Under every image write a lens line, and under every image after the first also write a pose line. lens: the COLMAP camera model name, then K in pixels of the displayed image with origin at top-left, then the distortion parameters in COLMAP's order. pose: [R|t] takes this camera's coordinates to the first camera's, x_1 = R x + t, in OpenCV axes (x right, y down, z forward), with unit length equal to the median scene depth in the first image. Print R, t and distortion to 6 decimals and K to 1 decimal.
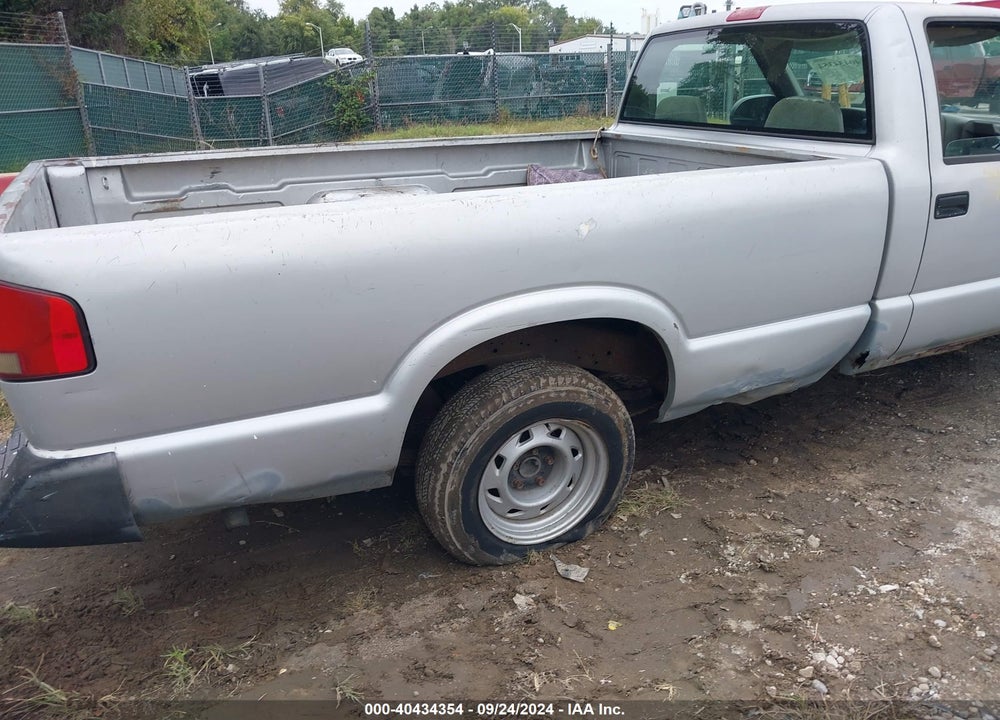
lens RADIAL K [[785.2, 0, 494.4], [0, 785.2, 342.3], [0, 0, 1]] dist [0.031398, -0.073505]
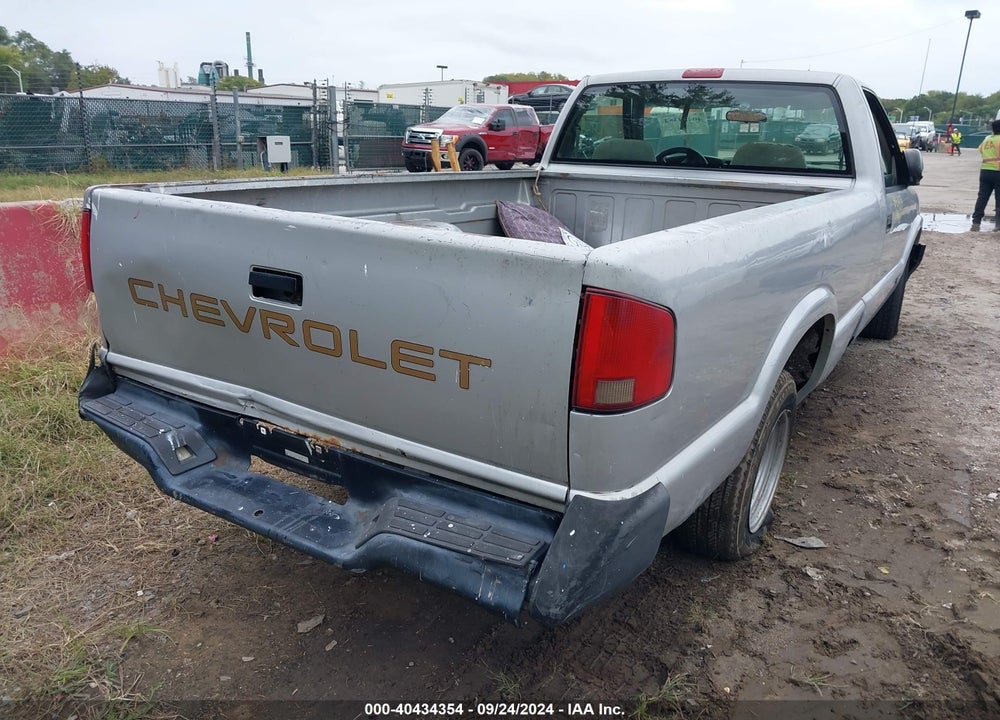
lens RADIAL K [[797.9, 0, 498.8], [0, 797.9, 340.6], [0, 0, 1]] dist [-0.002547, 0.011001]
pose [[0.849158, -0.091209, 0.520203, -0.767233], [0.129286, 0.990906, -0.037302, -0.009036], [-0.512070, 0.098930, 0.853227, 0.198653]]
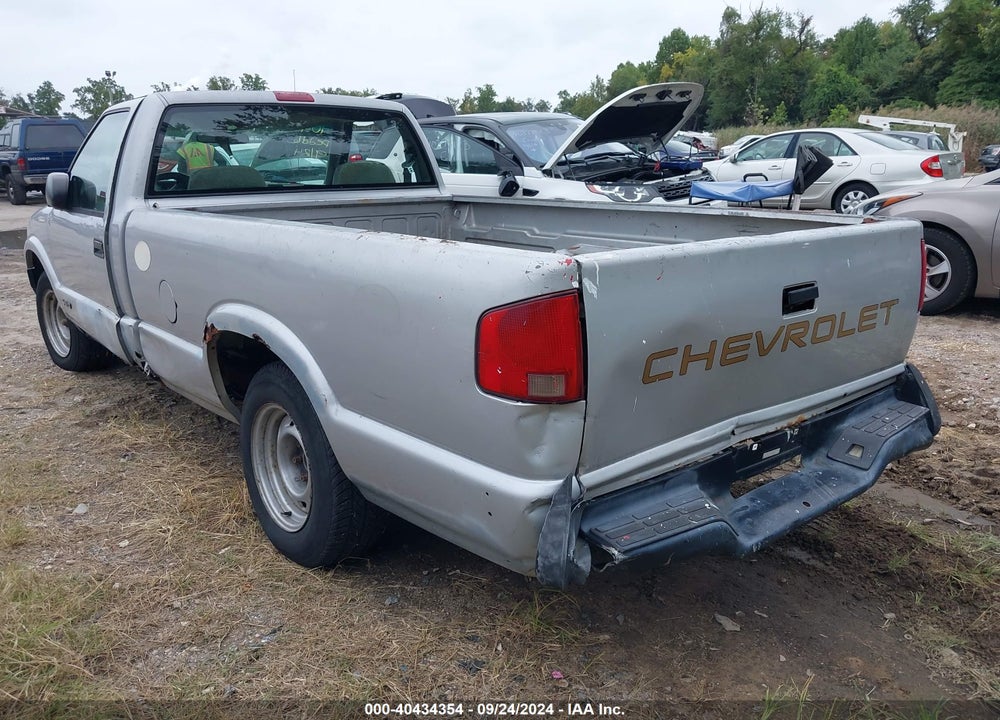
lens RADIAL K [[785.2, 0, 494.4], [0, 785.2, 342.3], [0, 0, 1]] dist [0.031398, -0.073505]
pose [[-0.220526, -0.202628, 0.954102, -1.260237], [0.339322, 0.901145, 0.269811, -0.390068], [-0.914456, 0.383248, -0.129969, 1.310145]]
